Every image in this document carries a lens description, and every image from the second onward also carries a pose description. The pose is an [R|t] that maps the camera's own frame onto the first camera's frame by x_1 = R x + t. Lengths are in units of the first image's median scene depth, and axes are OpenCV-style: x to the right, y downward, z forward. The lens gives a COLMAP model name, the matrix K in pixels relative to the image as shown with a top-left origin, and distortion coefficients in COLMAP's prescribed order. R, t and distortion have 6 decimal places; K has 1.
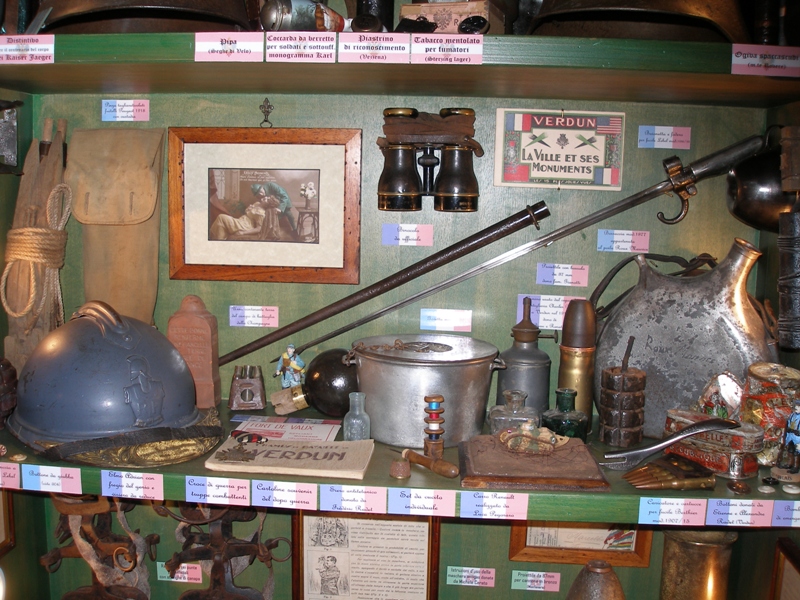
lens RADIAL K [[908.2, 0, 400.0], [0, 908.2, 300.0], [0, 0, 1]] dist [-0.169037, 0.054450]
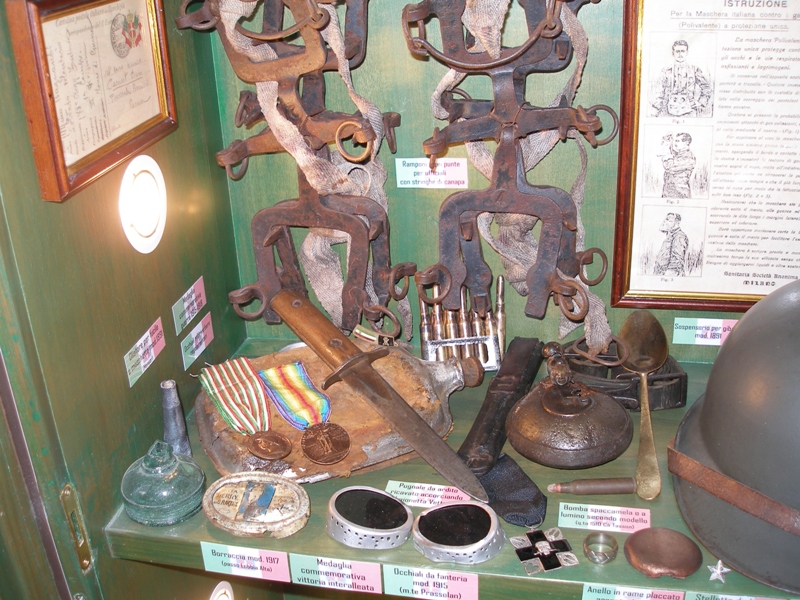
lens RADIAL K [[908.2, 0, 400.0], [0, 908.2, 300.0], [0, 0, 1]] dist [-0.169037, 0.054450]
pose [[0.989466, -0.006488, -0.144617, -0.191431], [0.050152, 0.952492, 0.300407, 0.212360], [0.135797, -0.304495, 0.942784, 0.379888]]
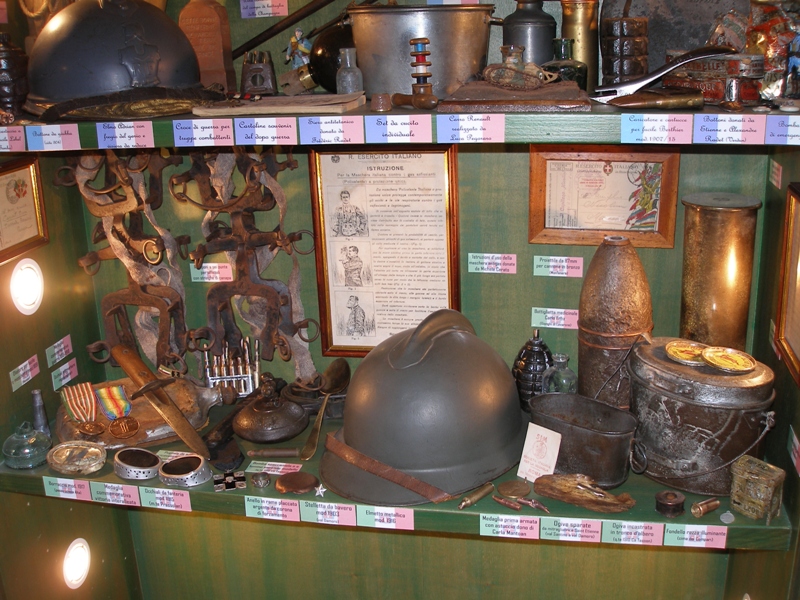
lens RADIAL K [[908.2, 0, 400.0], [0, 908.2, 300.0], [0, 0, 1]] dist [-0.169037, 0.054450]
pose [[0.990332, -0.020759, -0.137158, 0.120870], [0.043950, 0.984757, 0.168293, 0.184711], [0.131574, -0.172694, 0.976148, -0.003960]]
